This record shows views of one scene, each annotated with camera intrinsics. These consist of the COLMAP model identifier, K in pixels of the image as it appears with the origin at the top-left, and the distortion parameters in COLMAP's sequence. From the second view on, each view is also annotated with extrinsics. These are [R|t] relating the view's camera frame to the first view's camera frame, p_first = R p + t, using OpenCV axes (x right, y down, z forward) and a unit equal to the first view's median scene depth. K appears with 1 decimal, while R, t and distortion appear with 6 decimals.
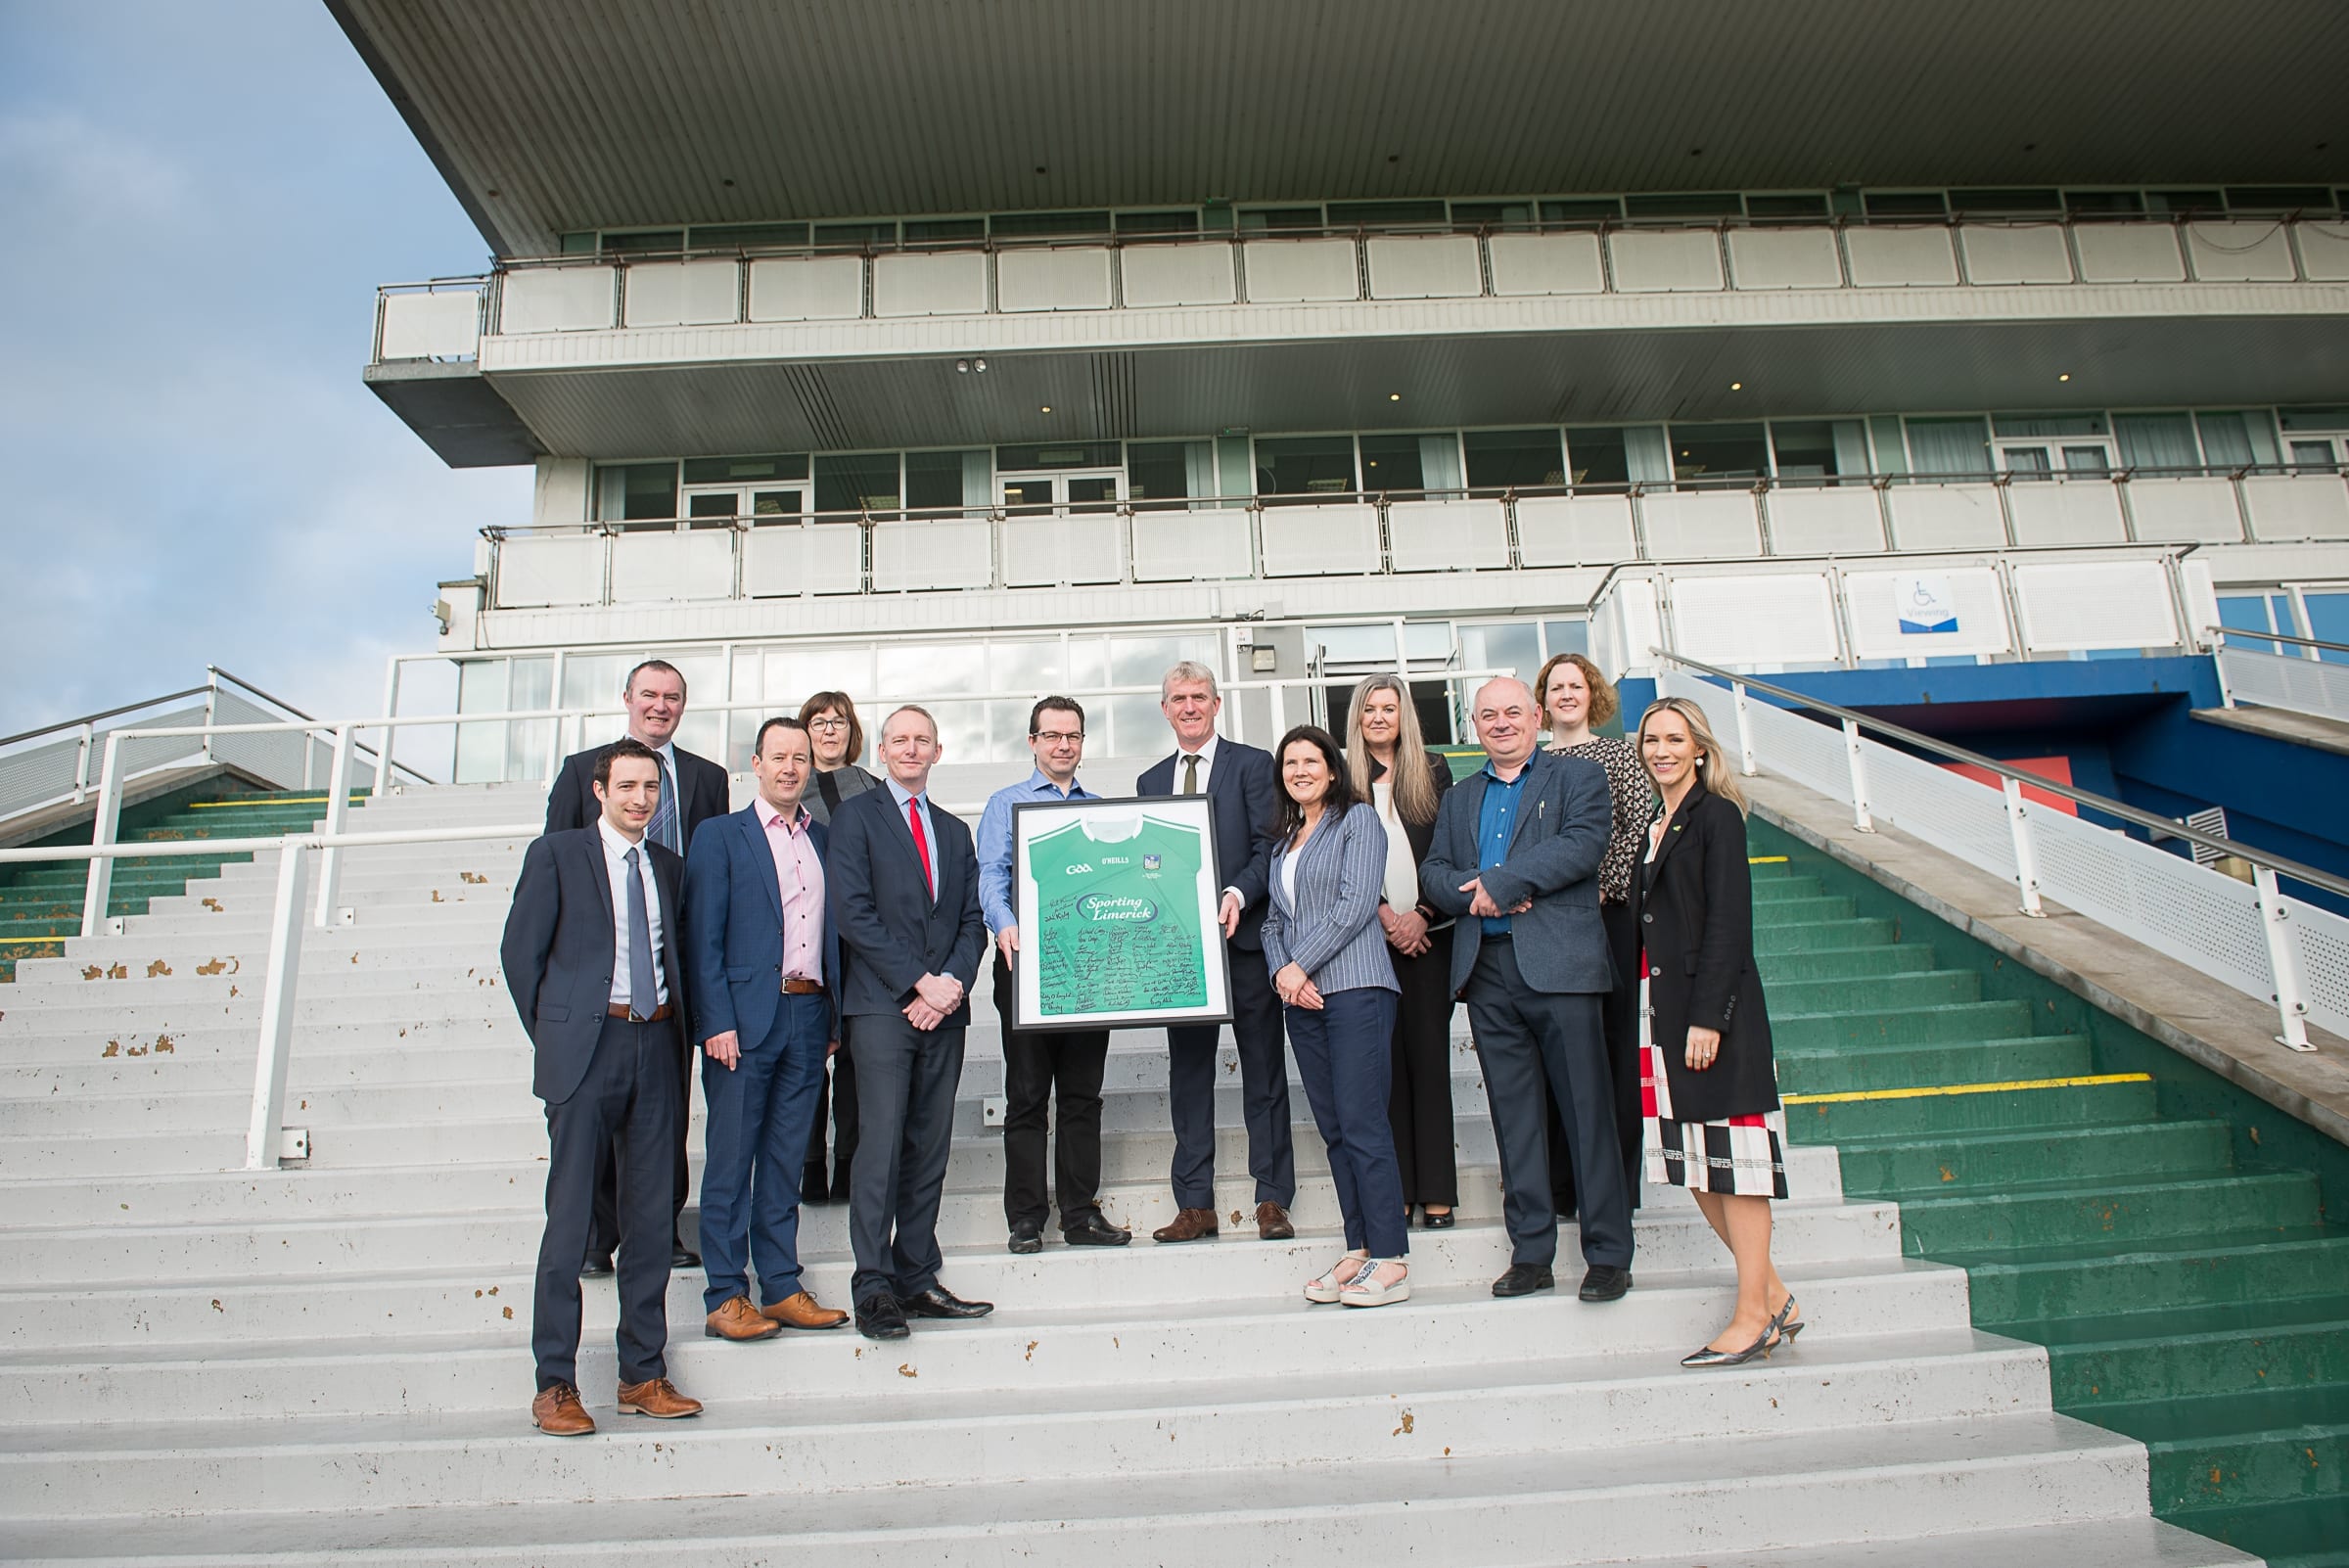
lens RADIAL K [[1609.3, 0, 1174.5], [0, 1609.3, 784.0], [0, 0, 1]] dist [-0.051947, 0.000423]
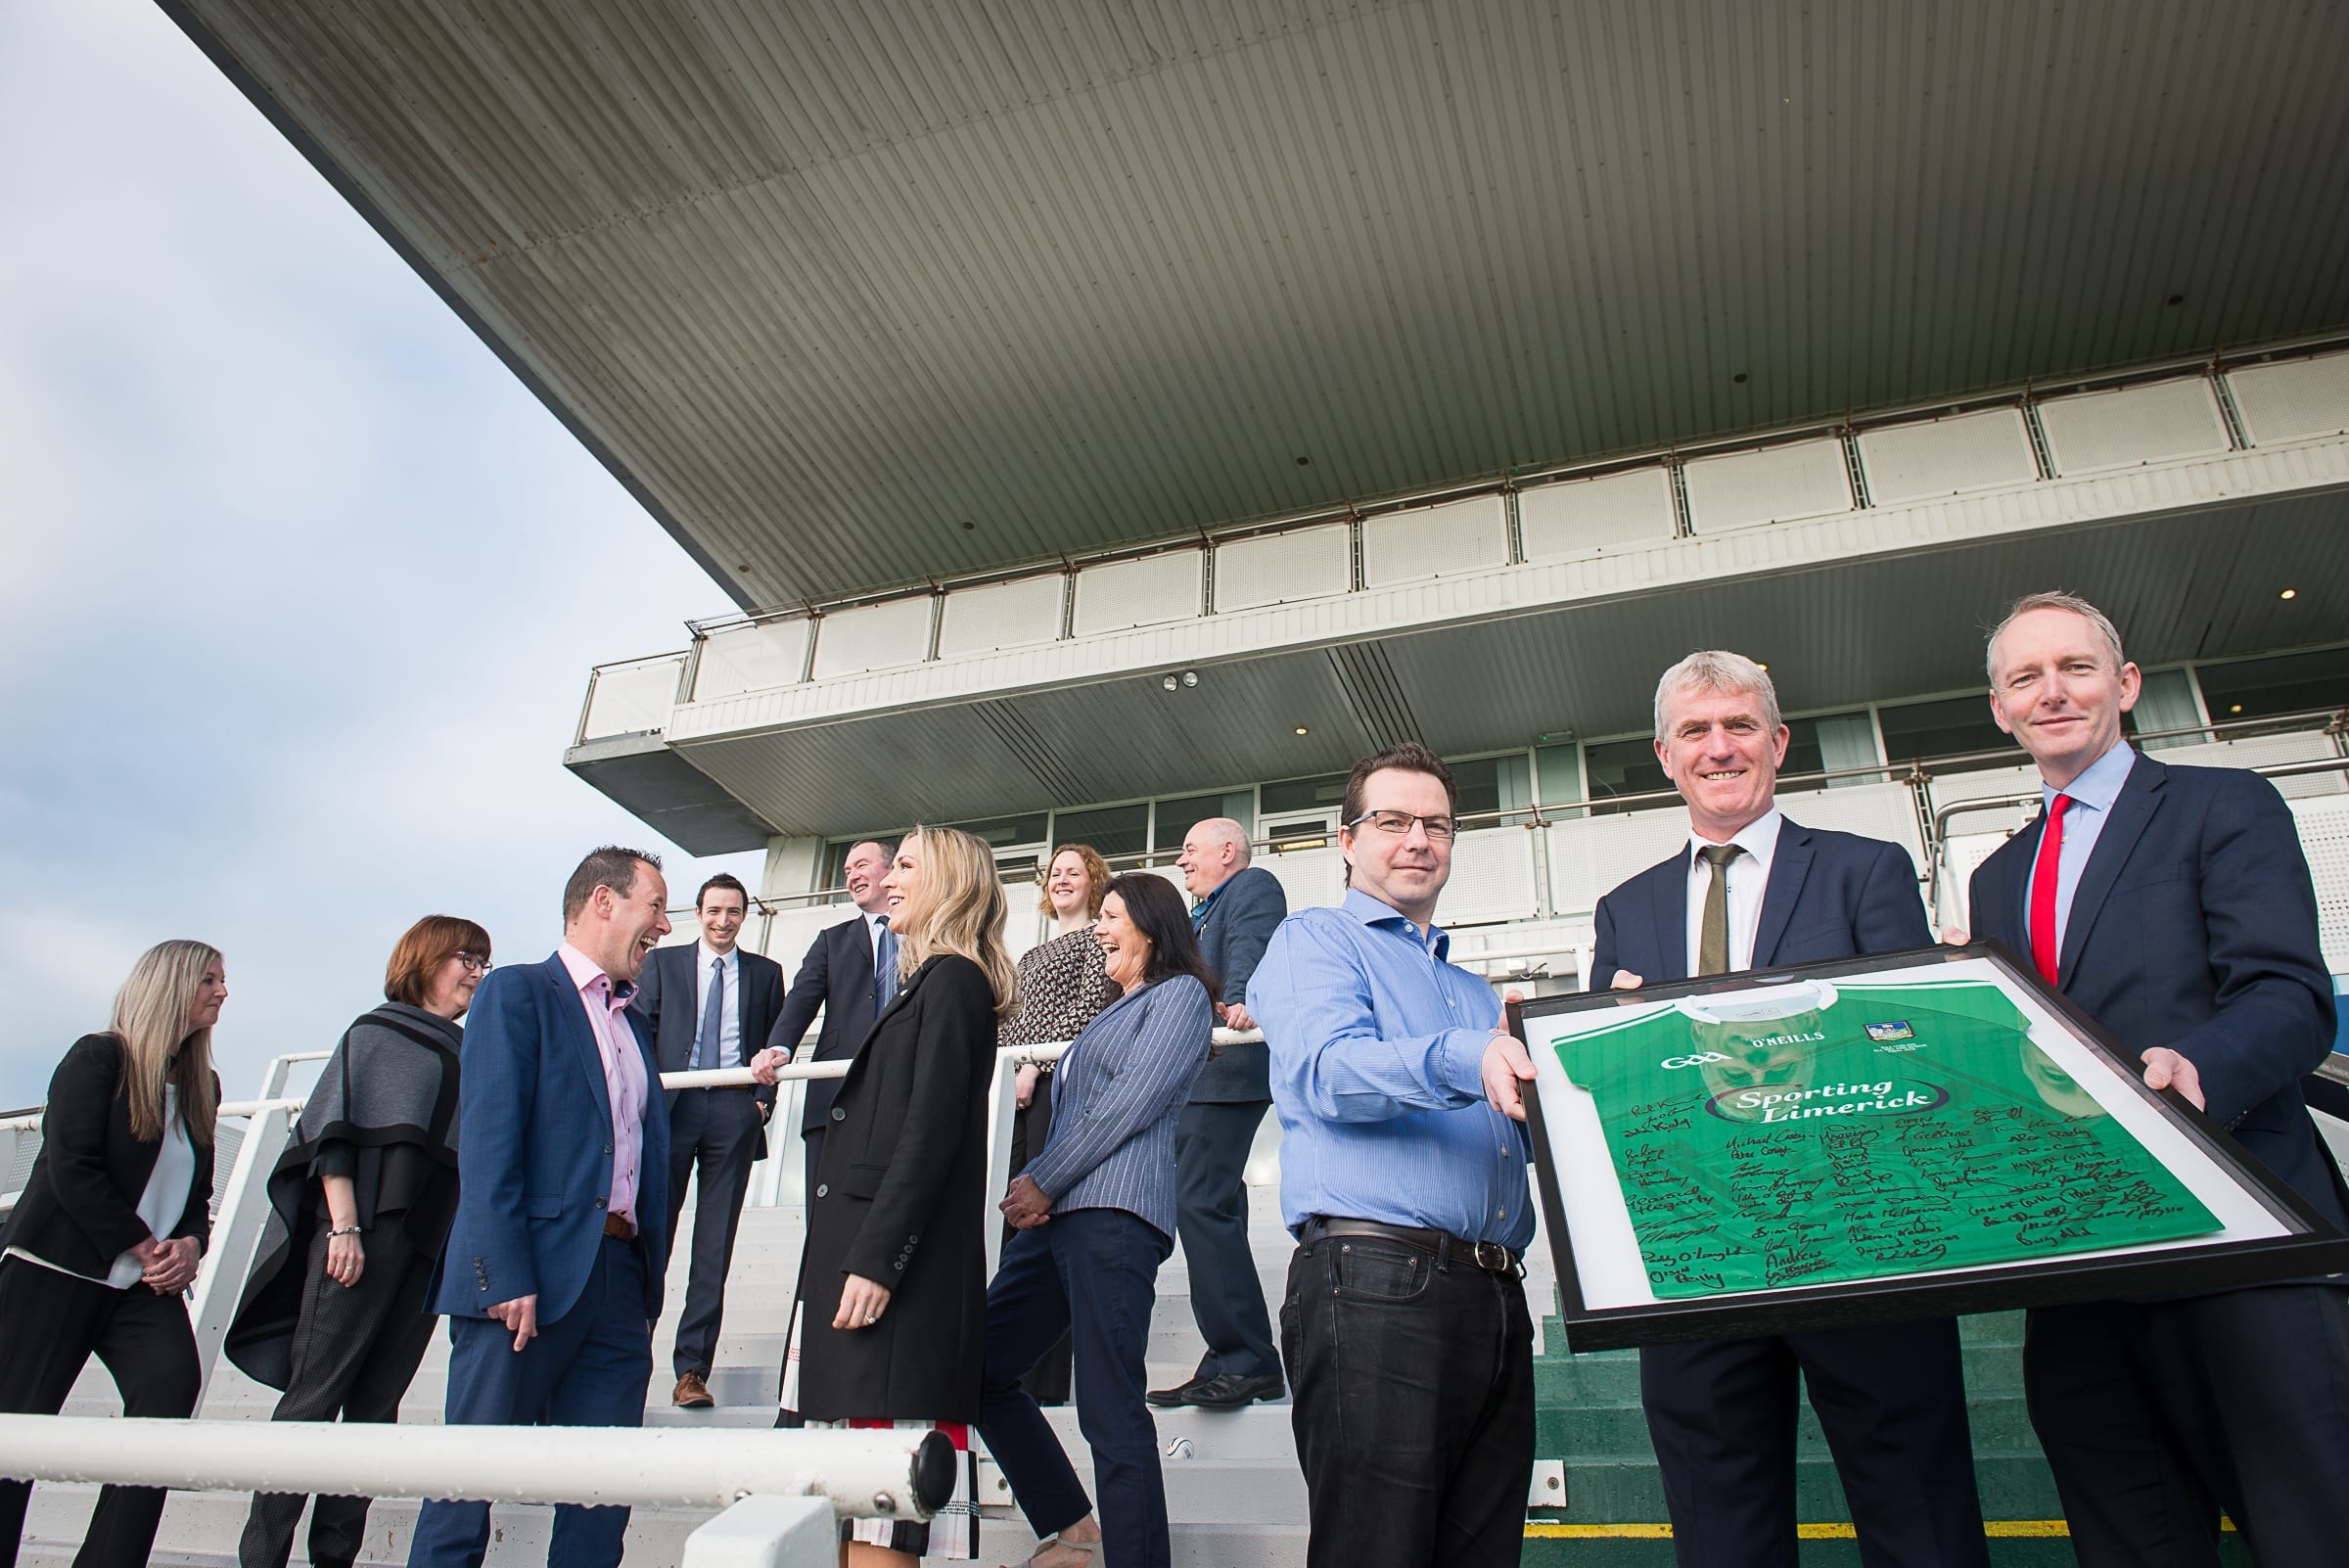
lens RADIAL K [[1609.3, 0, 1174.5], [0, 1609.3, 784.0], [0, 0, 1]] dist [-0.051947, 0.000423]
pose [[0.935888, -0.089902, -0.340633, 0.137817], [0.000932, 0.967519, -0.252795, -0.005146], [0.352296, 0.236271, 0.905574, 0.269361]]
